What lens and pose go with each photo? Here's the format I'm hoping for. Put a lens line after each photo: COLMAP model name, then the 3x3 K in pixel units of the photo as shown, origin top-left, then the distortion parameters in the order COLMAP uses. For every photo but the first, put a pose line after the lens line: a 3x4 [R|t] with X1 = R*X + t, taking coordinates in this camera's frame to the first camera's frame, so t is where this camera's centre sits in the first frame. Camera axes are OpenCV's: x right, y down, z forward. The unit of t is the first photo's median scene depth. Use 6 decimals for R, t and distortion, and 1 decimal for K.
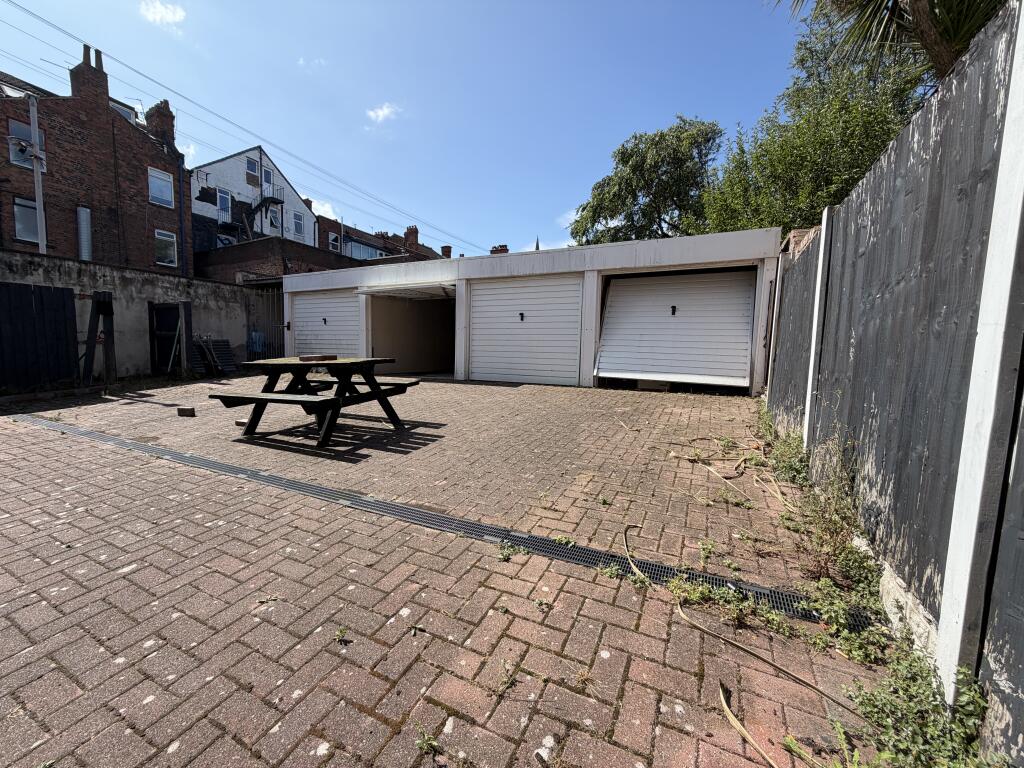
lens RADIAL K [[414.8, 0, 512.0], [0, 414.8, 384.0], [0, 0, 1]] dist [0.003557, 0.000618]
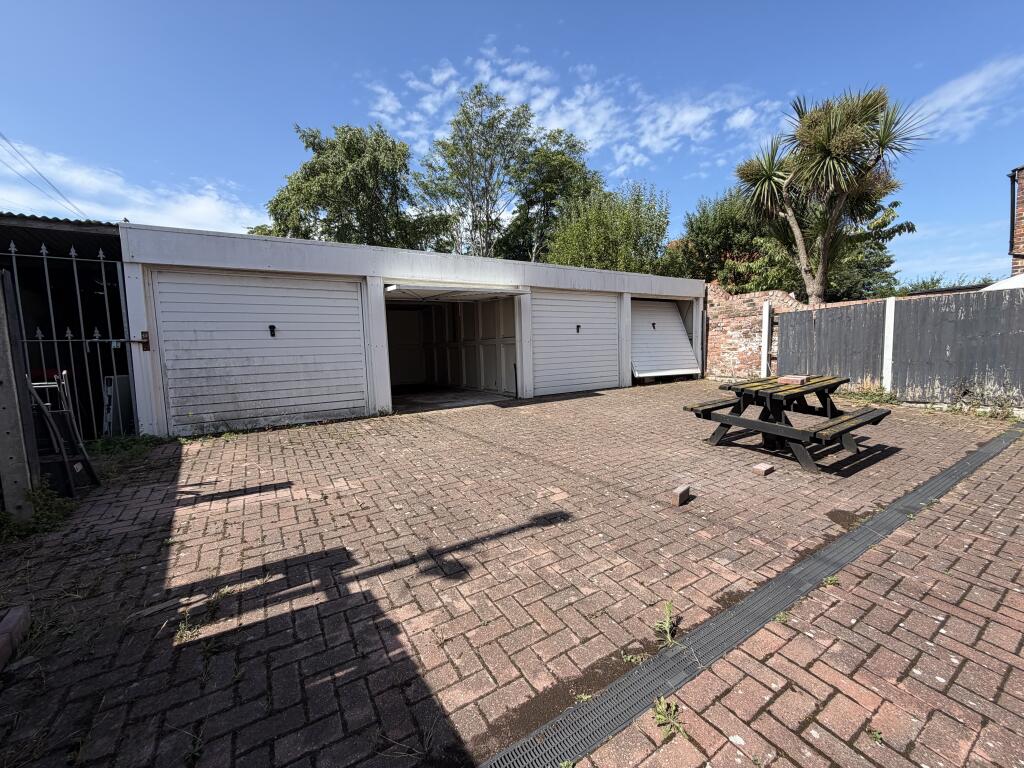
lens RADIAL K [[414.8, 0, 512.0], [0, 414.8, 384.0], [0, 0, 1]] dist [0.003557, 0.000618]
pose [[0.509881, -0.111019, 0.853051, -0.860943], [0.108379, 0.992026, 0.064326, -0.096713], [-0.853391, 0.059654, 0.517847, 0.536394]]
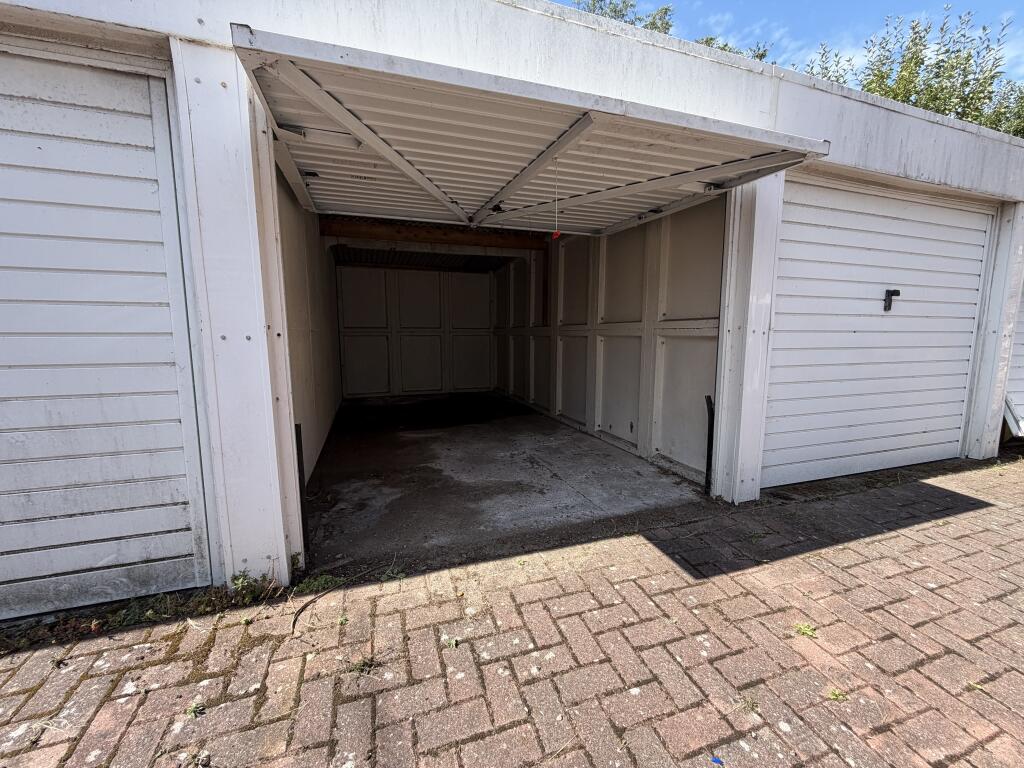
lens RADIAL K [[412.0, 0, 512.0], [0, 412.0, 384.0], [0, 0, 1]] dist [0.002258, 0.000330]
pose [[0.698133, -0.108258, 0.707736, -0.430563], [0.068846, 0.994072, 0.084145, -0.125176], [-0.712650, -0.010020, 0.701448, 0.863019]]
